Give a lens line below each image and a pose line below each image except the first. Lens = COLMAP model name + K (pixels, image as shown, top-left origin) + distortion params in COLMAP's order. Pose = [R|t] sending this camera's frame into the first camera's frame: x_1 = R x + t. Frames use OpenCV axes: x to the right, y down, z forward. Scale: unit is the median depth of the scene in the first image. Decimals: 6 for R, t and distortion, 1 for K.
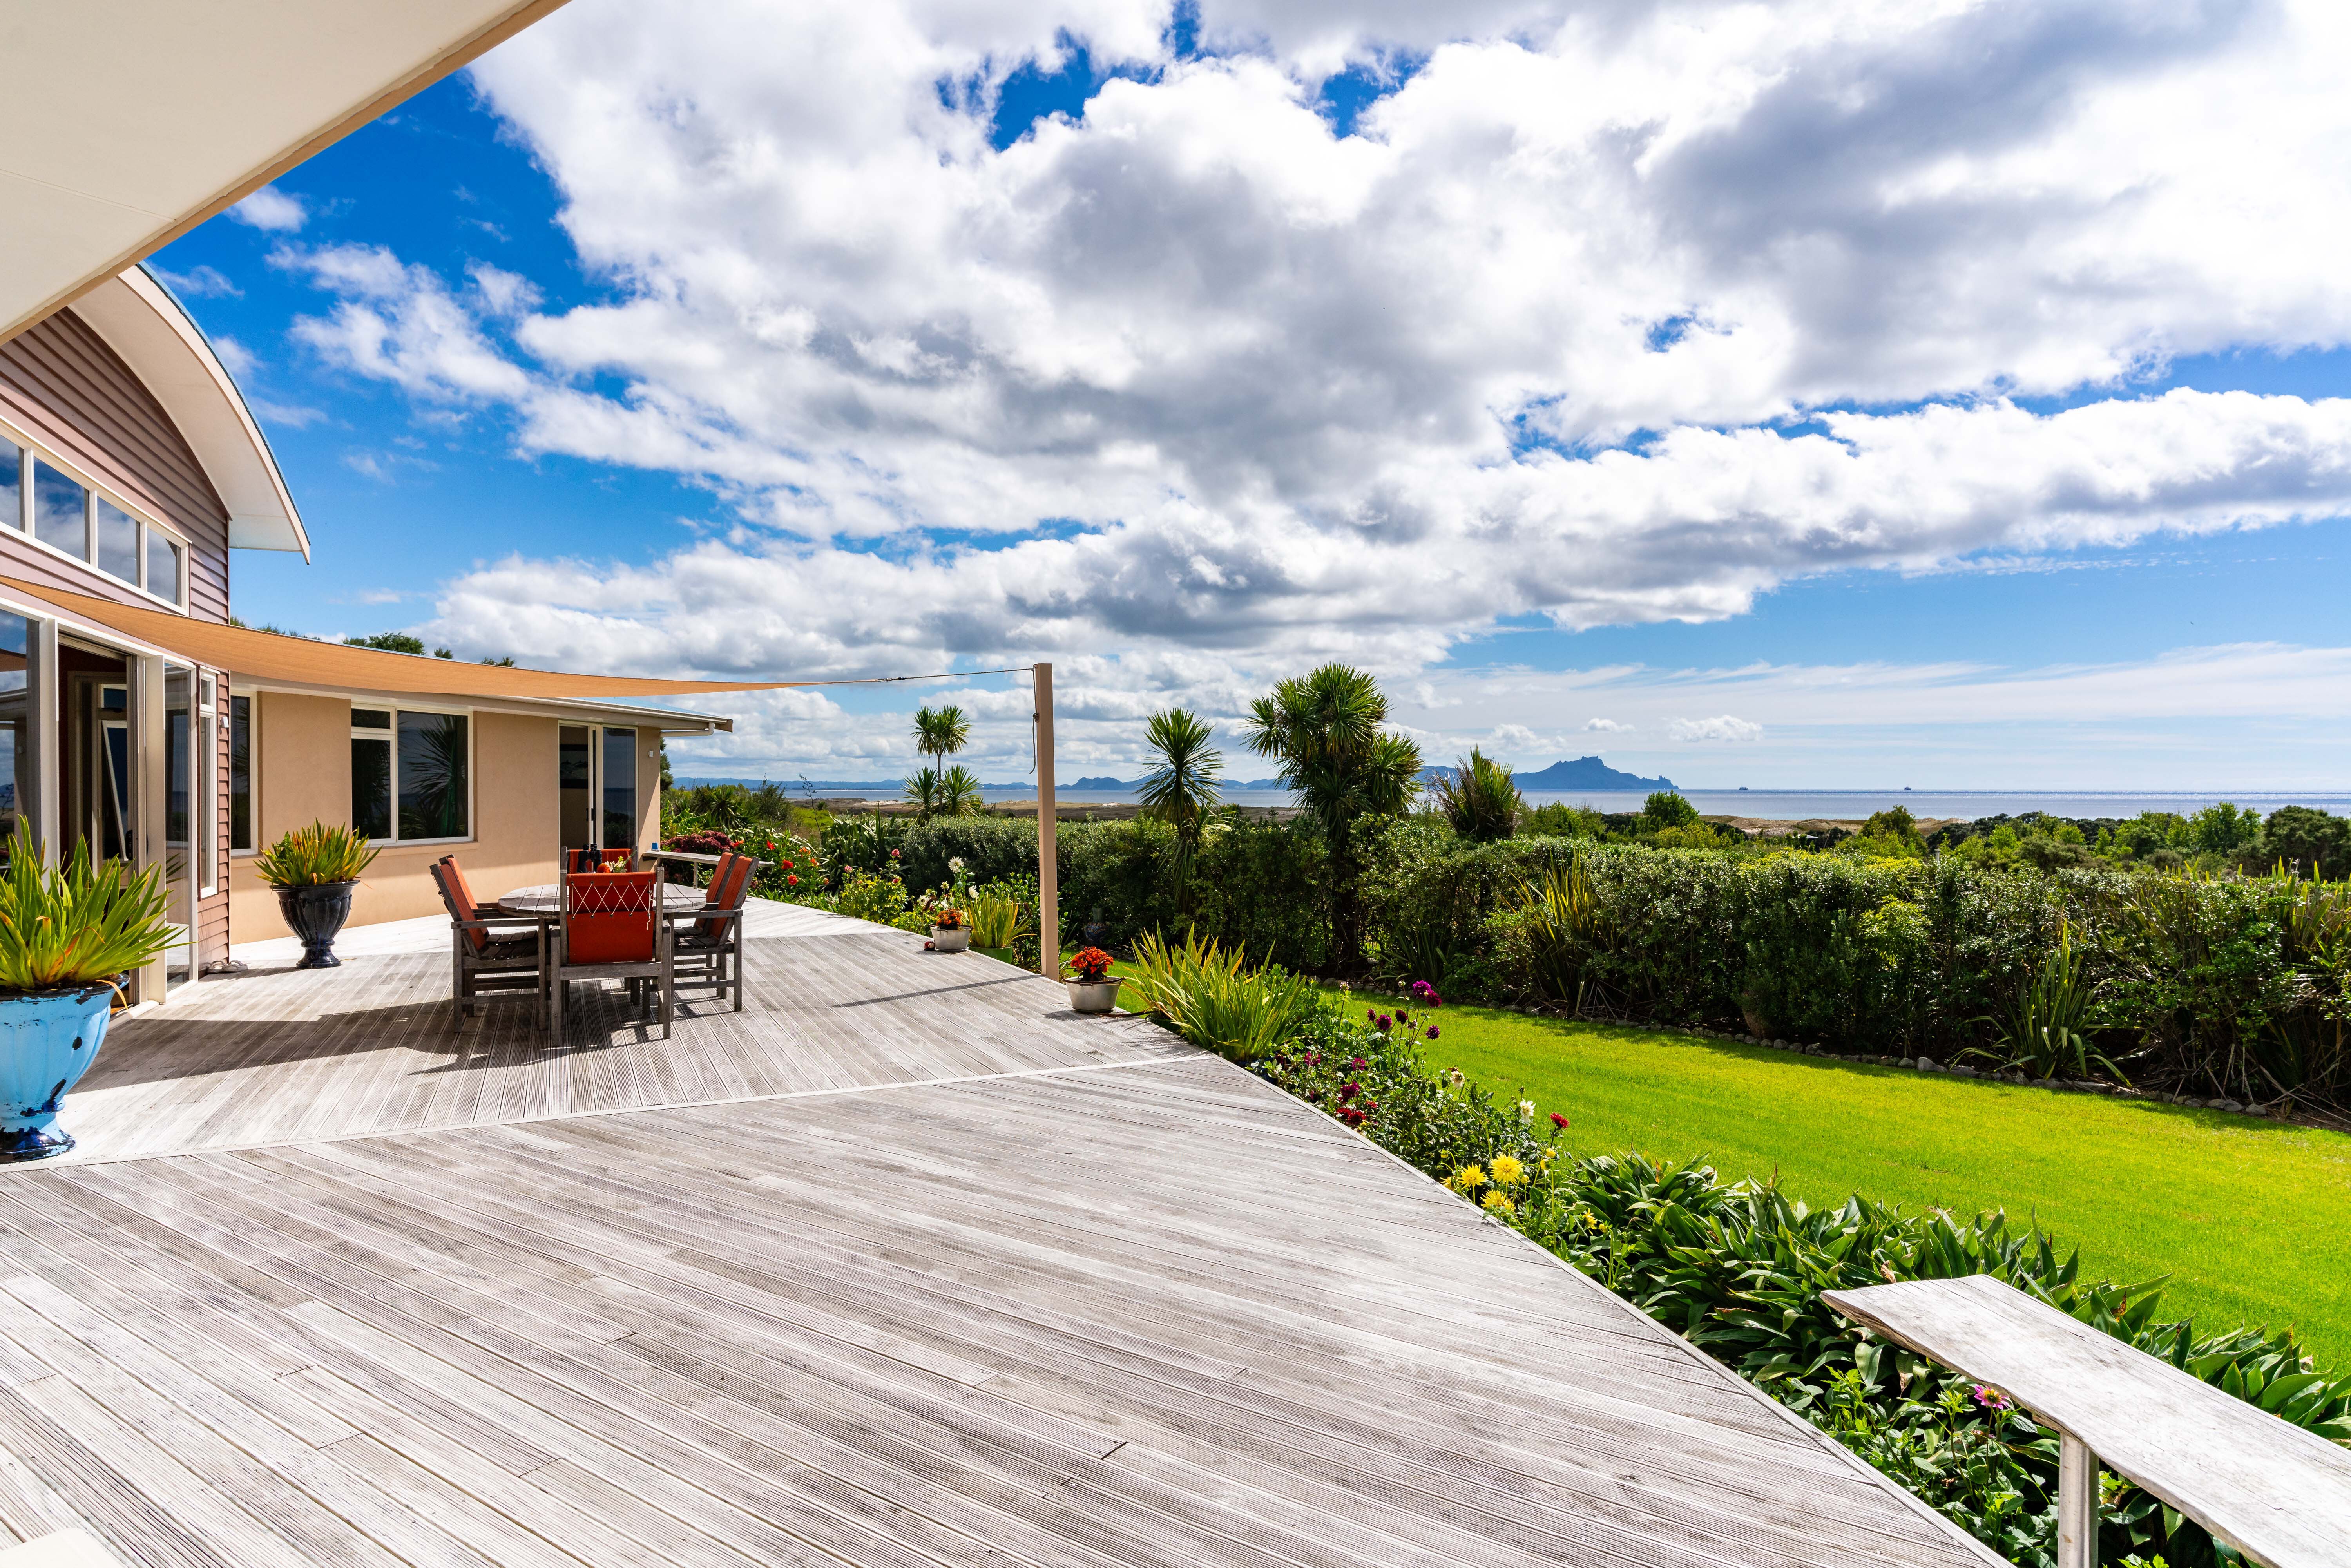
lens RADIAL K [[1400.4, 0, 1175.5], [0, 1400.4, 784.0], [0, 0, 1]] dist [0.001158, 0.000315]
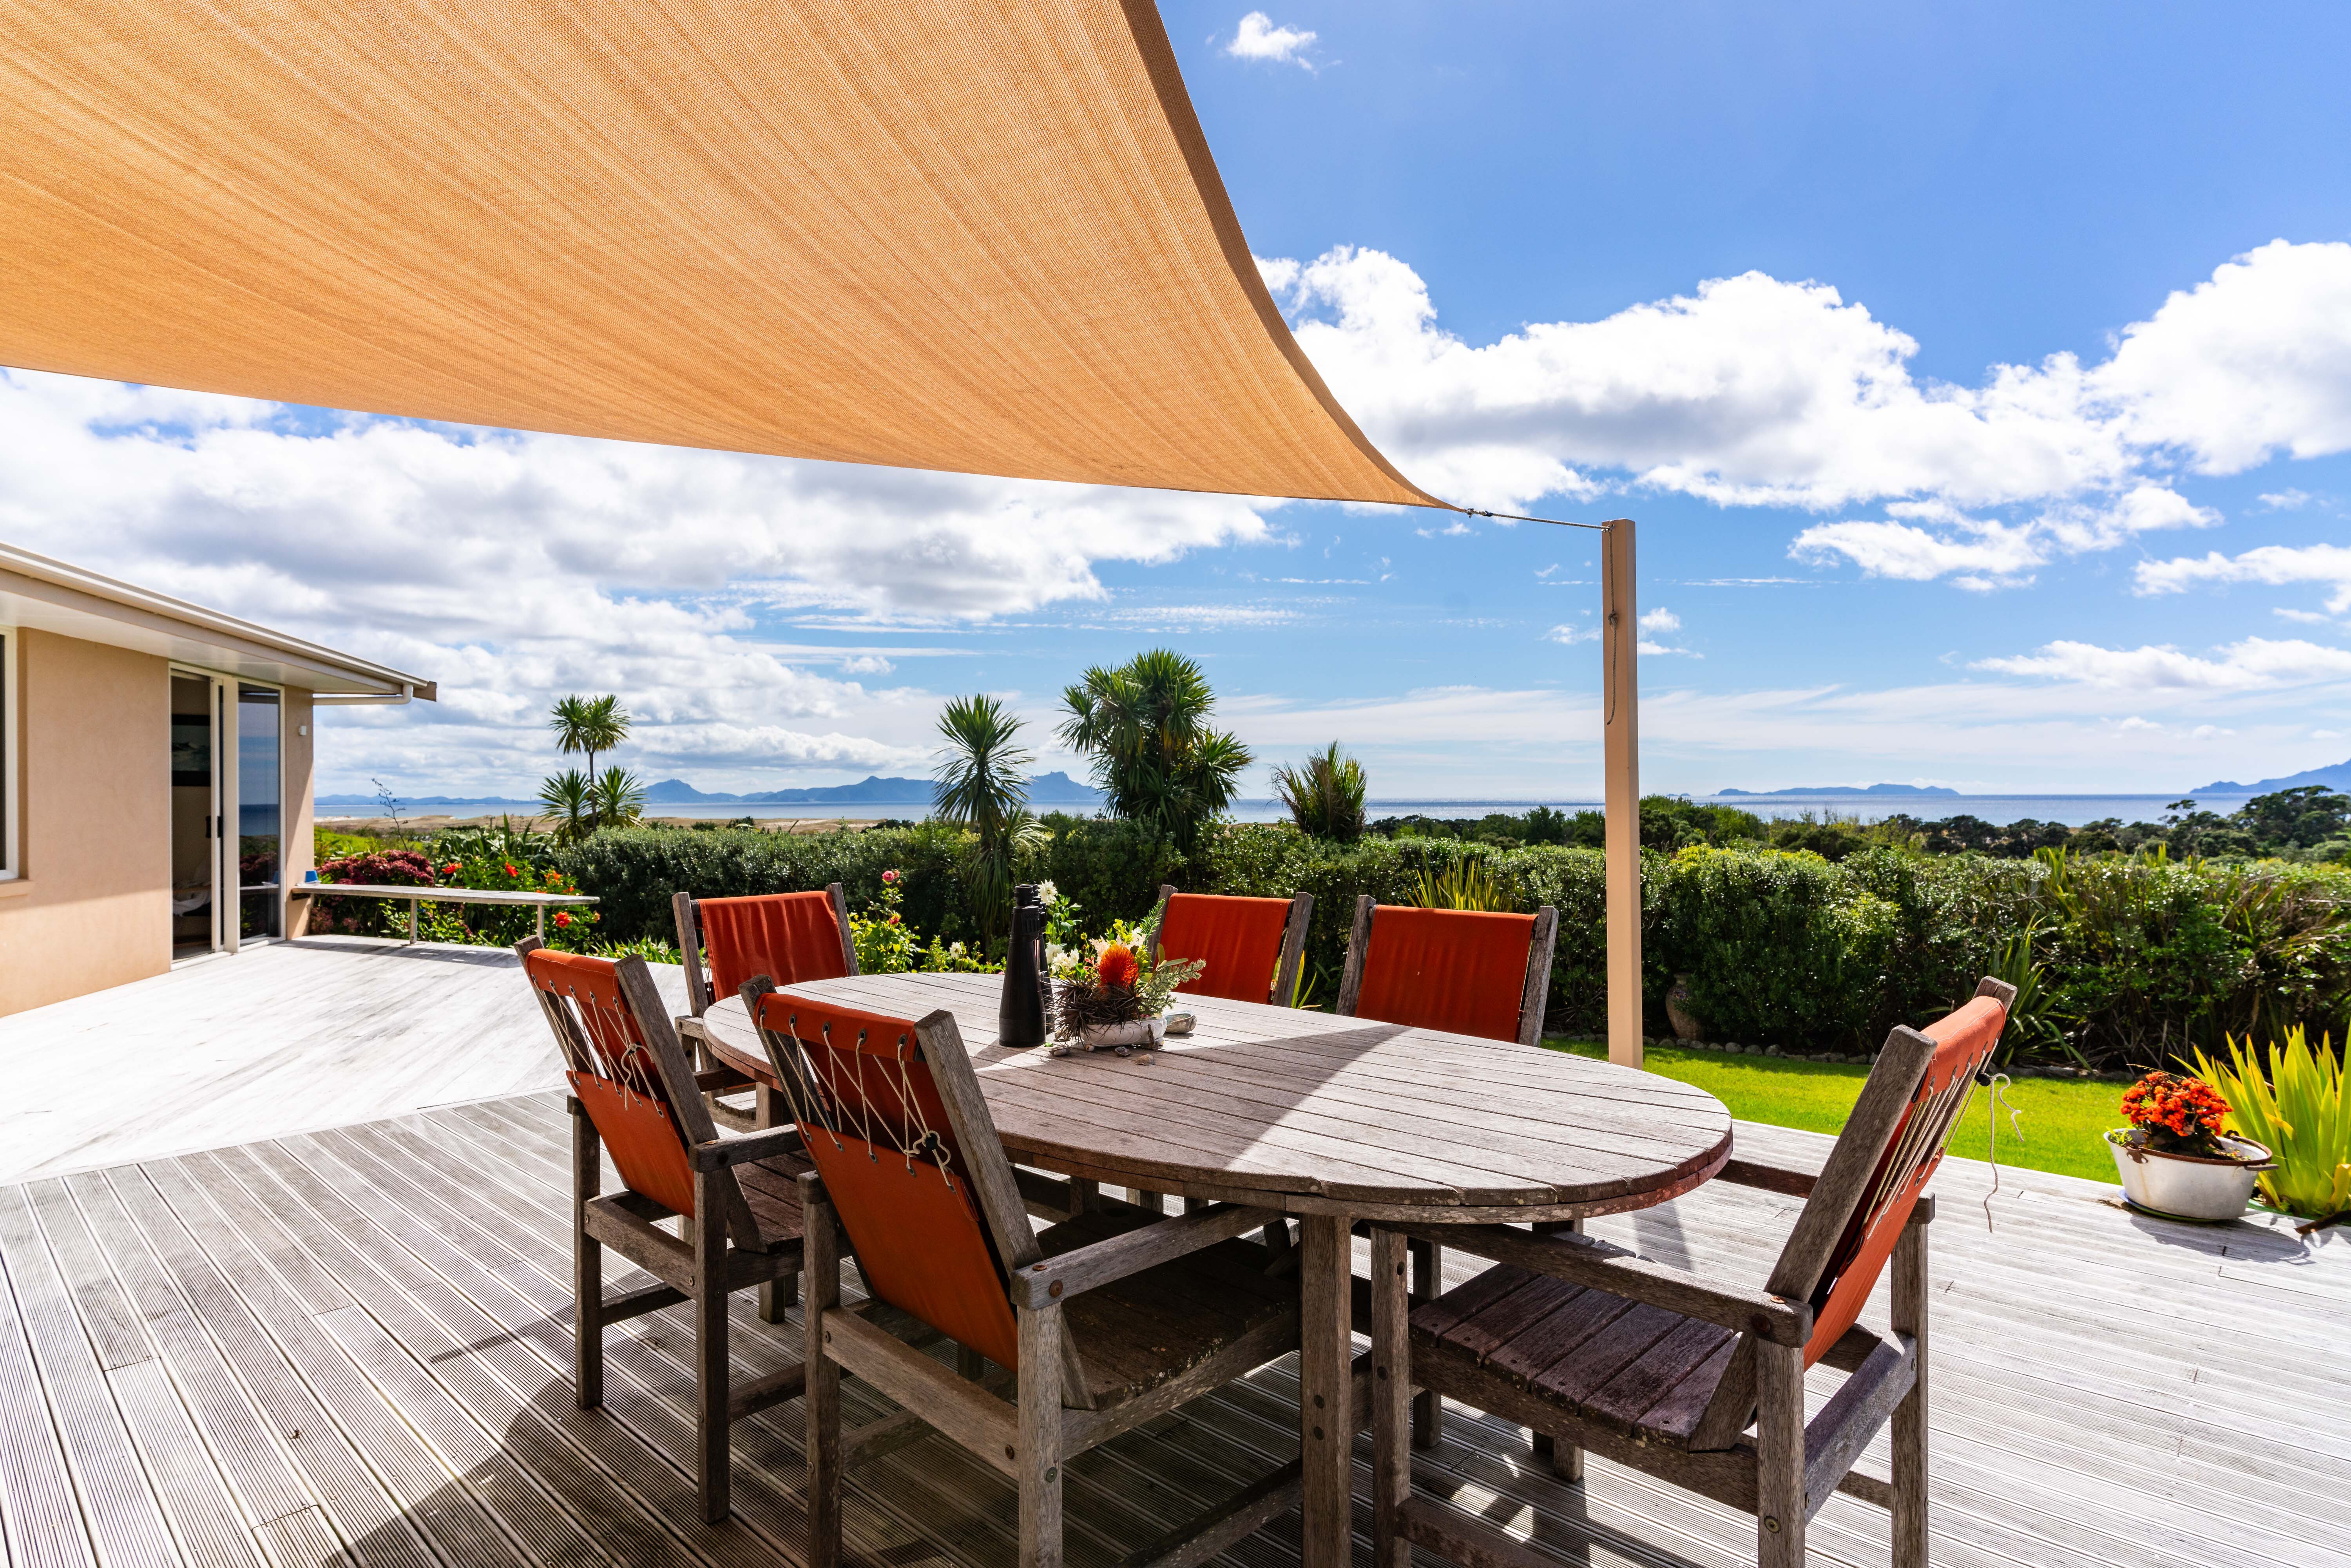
lens RADIAL K [[1254.6, 0, 1175.5], [0, 1254.6, 784.0], [0, 0, 1]] dist [-0.001935, -0.000769]
pose [[0.925521, -0.002629, 0.378688, -0.178862], [0.006329, 0.999944, -0.008526, 0.007626], [-0.378644, 0.010287, 0.925485, 0.254915]]
